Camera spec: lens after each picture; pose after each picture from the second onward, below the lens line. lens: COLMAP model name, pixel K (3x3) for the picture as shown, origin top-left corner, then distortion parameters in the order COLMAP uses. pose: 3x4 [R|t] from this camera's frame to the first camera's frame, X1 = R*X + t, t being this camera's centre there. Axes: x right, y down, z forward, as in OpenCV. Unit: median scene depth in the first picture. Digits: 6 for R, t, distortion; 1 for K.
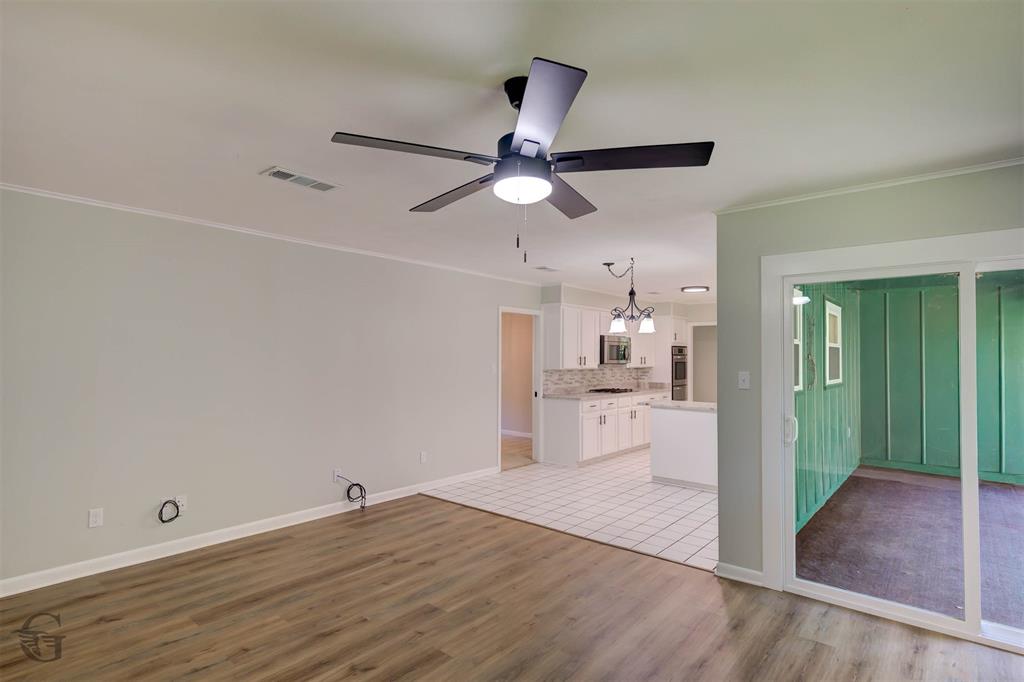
lens RADIAL K [[519.7, 0, 518.4], [0, 519.7, 347.6], [0, 0, 1]] dist [0.000616, -0.001272]
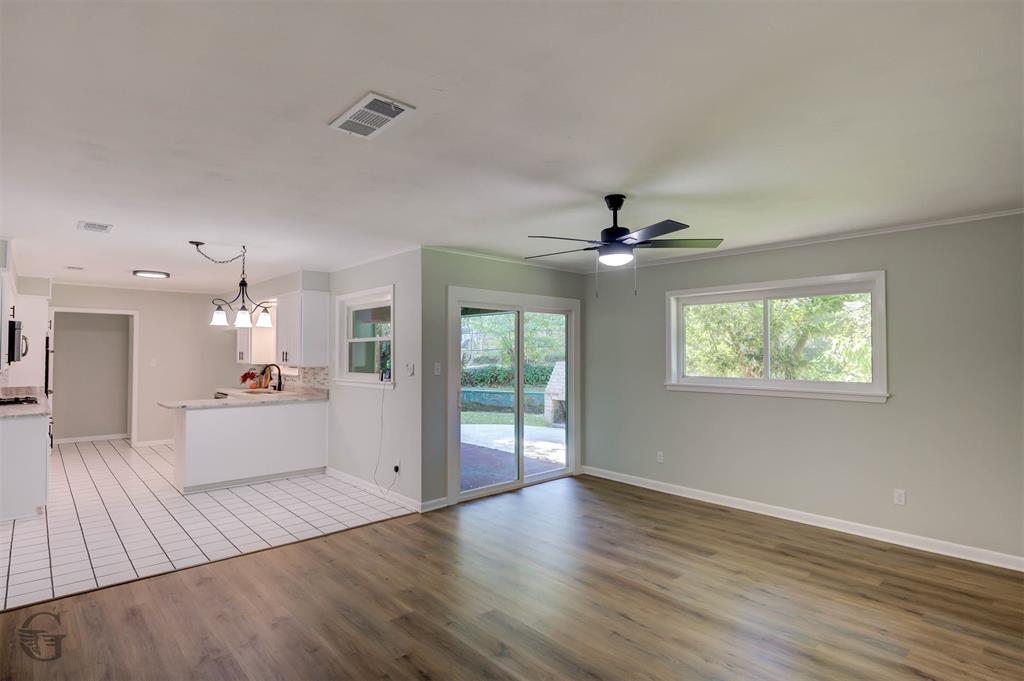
lens RADIAL K [[519.7, 0, 514.6], [0, 519.7, 345.2], [0, 0, 1]] dist [0.000616, -0.001272]
pose [[0.126711, 0.009926, 0.991890, -0.725872], [-0.018328, 0.999803, -0.007663, 0.003258], [-0.991770, -0.017209, 0.126868, 0.455648]]
